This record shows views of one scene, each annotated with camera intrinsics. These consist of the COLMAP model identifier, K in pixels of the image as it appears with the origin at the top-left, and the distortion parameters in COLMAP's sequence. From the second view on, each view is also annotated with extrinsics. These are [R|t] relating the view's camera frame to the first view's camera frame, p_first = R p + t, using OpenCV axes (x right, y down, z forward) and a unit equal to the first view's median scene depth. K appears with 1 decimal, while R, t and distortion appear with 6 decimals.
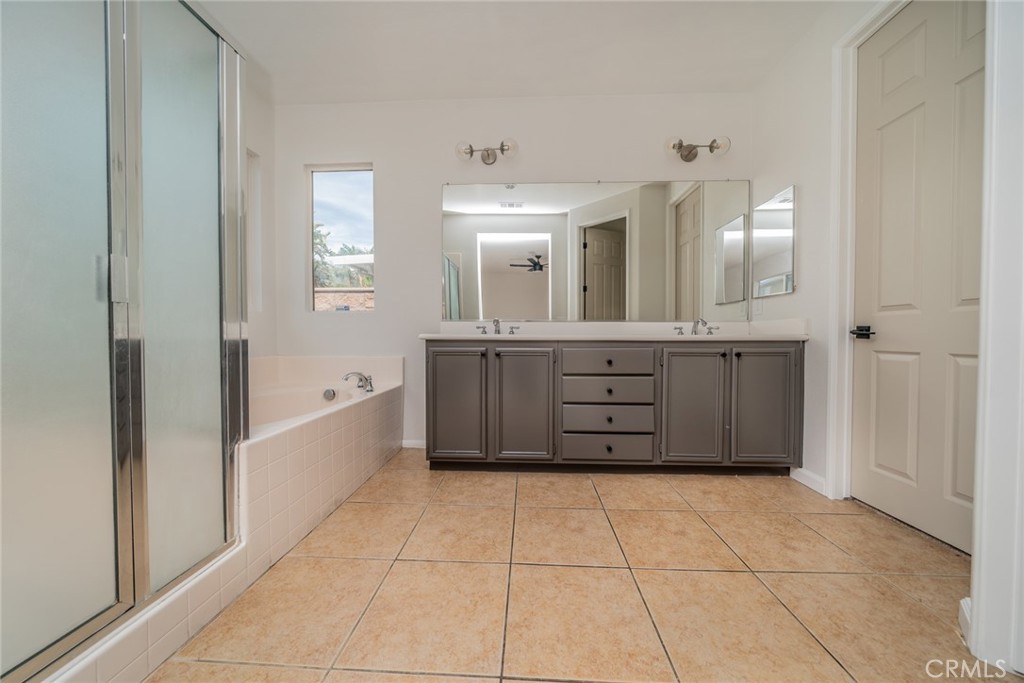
lens RADIAL K [[352.5, 0, 507.8], [0, 352.5, 343.1], [0, 0, 1]] dist [-0.000500, -0.000086]
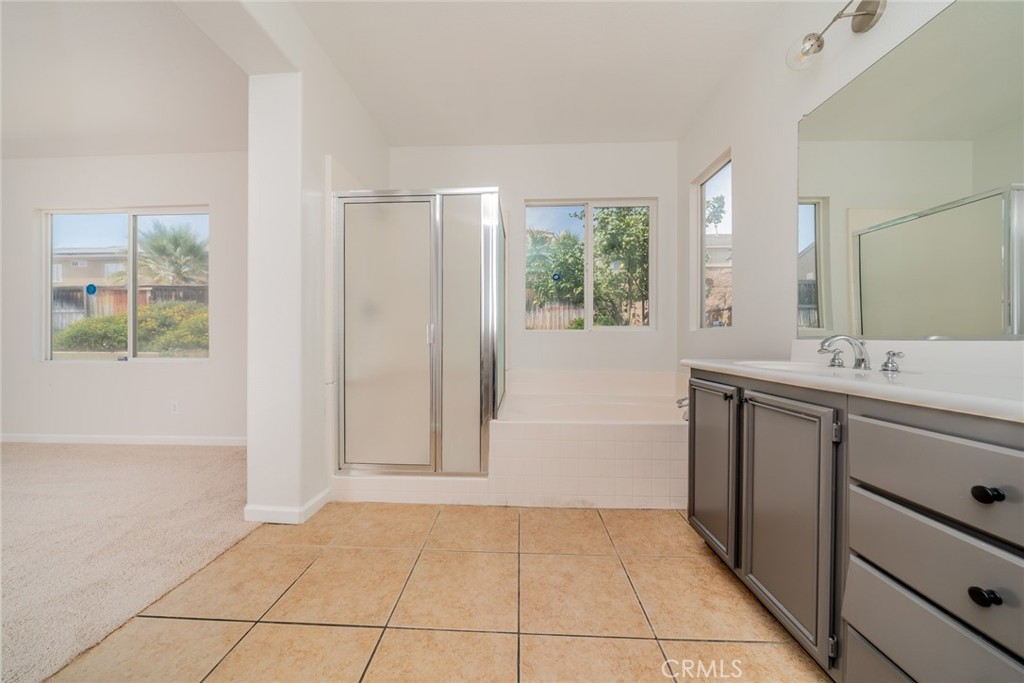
lens RADIAL K [[352.5, 0, 507.8], [0, 352.5, 343.1], [0, 0, 1]] dist [-0.000500, -0.000086]
pose [[0.007352, -0.000441, -0.999973, 0.766813], [-0.019041, 0.999819, -0.000581, -0.079965], [0.999792, 0.019045, 0.007342, 0.830352]]
